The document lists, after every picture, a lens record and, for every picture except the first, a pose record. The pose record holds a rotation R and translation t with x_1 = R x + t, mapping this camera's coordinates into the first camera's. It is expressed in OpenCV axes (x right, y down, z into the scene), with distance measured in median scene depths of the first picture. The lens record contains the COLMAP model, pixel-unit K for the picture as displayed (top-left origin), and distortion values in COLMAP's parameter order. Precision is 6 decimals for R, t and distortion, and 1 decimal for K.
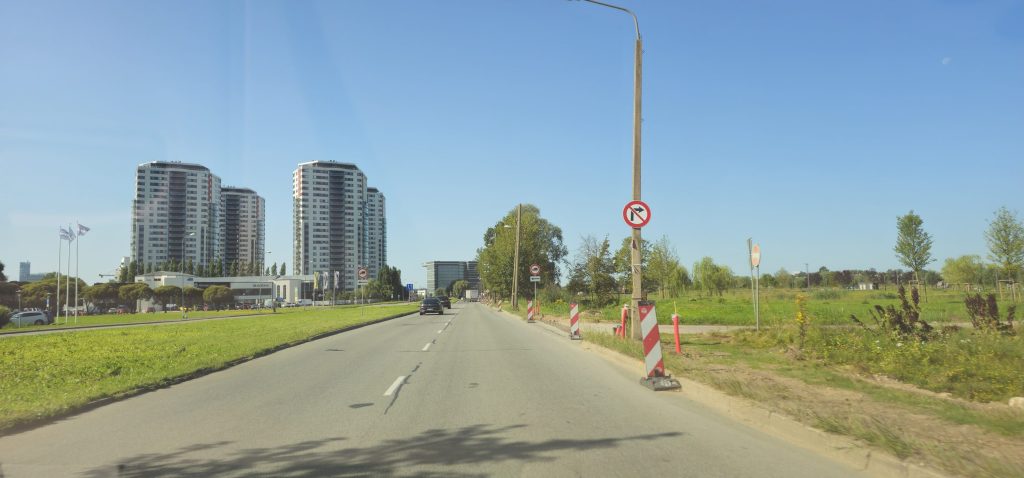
lens RADIAL K [[671.8, 0, 516.8], [0, 671.8, 232.4], [0, 0, 1]] dist [0.066870, -0.062783]
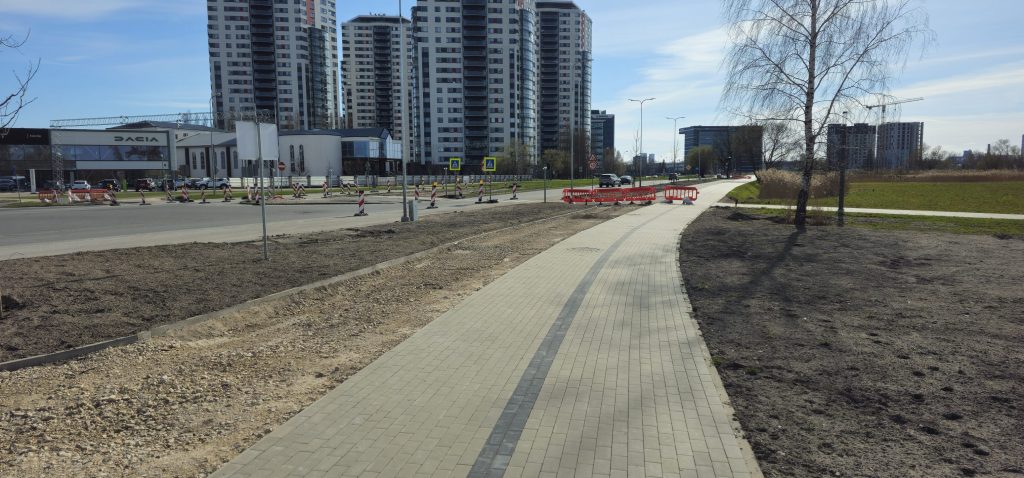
lens RADIAL K [[671.8, 0, 508.0], [0, 671.8, 246.2], [0, 0, 1]] dist [0.066870, -0.062783]
pose [[0.909562, 0.062850, -0.410787, 0.019090], [0.022423, 0.979635, 0.199532, 0.040466], [0.414962, -0.190698, 0.889630, 0.445265]]
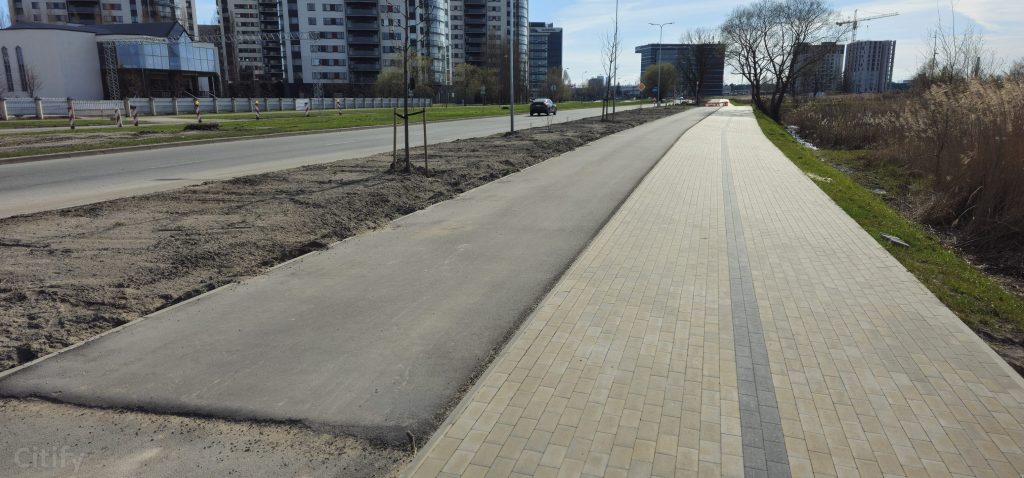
lens RADIAL K [[671.8, 0, 506.7], [0, 671.8, 244.8], [0, 0, 1]] dist [0.066870, -0.062783]
pose [[0.933532, 0.096741, -0.345195, -0.003751], [0.014165, 0.952196, 0.305160, 0.054673], [0.358215, -0.289766, 0.887534, 0.586545]]
